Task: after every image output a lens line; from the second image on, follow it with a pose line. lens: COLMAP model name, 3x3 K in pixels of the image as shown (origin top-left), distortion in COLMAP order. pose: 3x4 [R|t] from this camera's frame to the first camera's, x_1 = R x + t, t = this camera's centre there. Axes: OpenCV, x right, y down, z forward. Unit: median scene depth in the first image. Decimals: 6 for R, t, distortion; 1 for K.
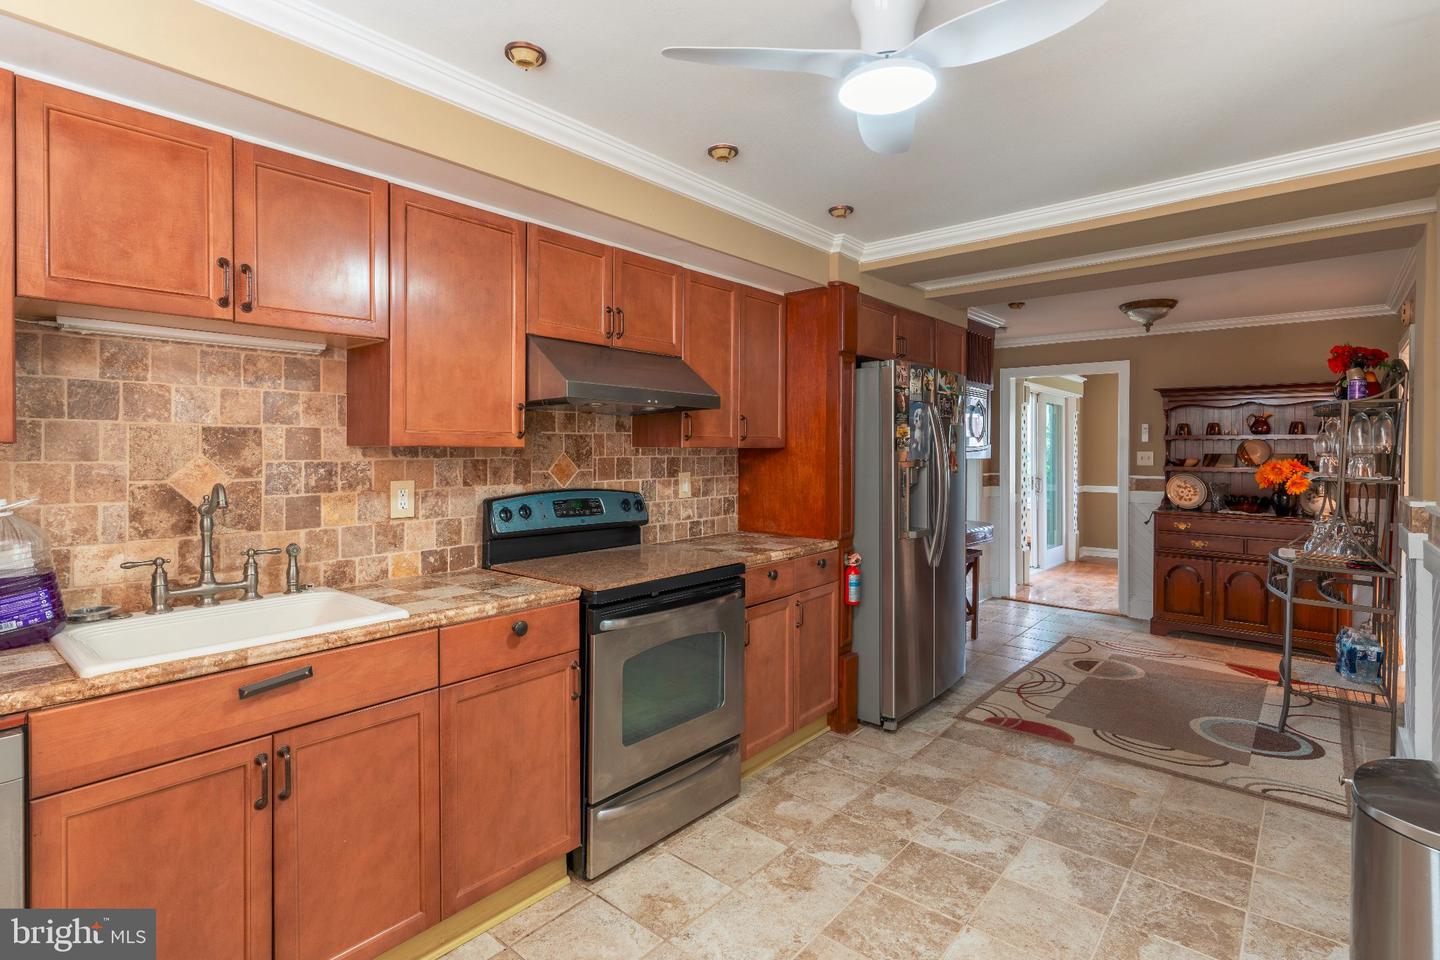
lens RADIAL K [[685.8, 0, 723.1], [0, 685.8, 459.8], [0, 0, 1]] dist [-0.001345, 0.001685]
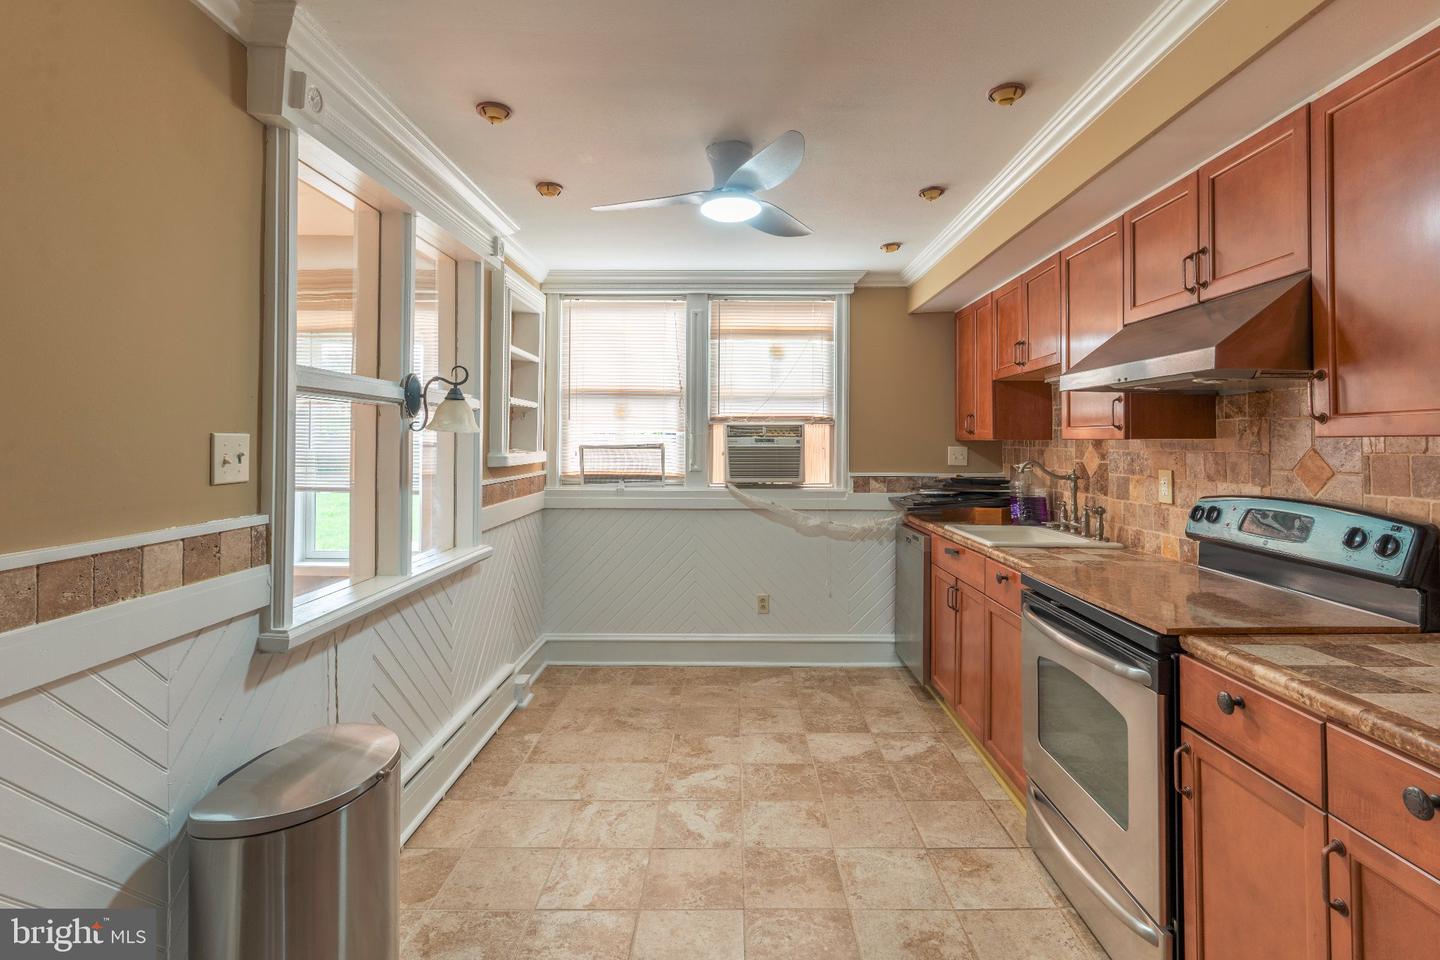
lens RADIAL K [[685.8, 0, 714.5], [0, 685.8, 433.8], [0, 0, 1]] dist [-0.001345, 0.001685]
pose [[-0.782712, -0.011708, -0.622273, 0.631620], [-0.012563, 0.999917, -0.003012, -0.012227], [0.622257, 0.005460, -0.782794, 1.117538]]
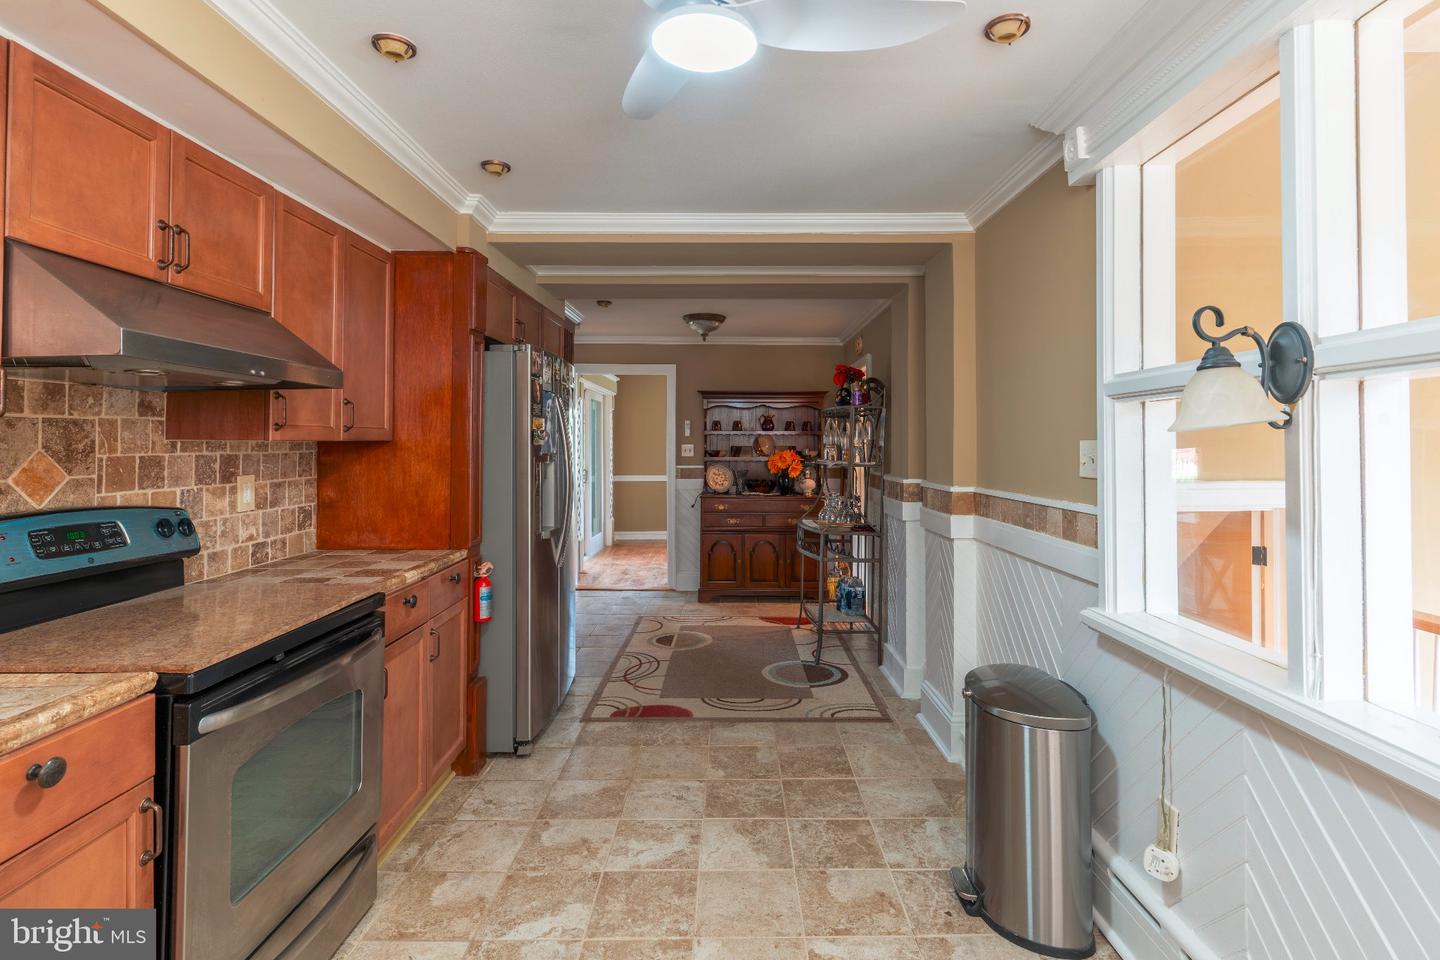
lens RADIAL K [[685.8, 0, 730.8], [0, 685.8, 438.6], [0, 0, 1]] dist [-0.001345, 0.001685]
pose [[0.759857, 0.002771, 0.650084, -0.157435], [0.011412, 0.999780, -0.017600, -0.001860], [-0.649990, 0.020792, 0.759658, 0.151292]]
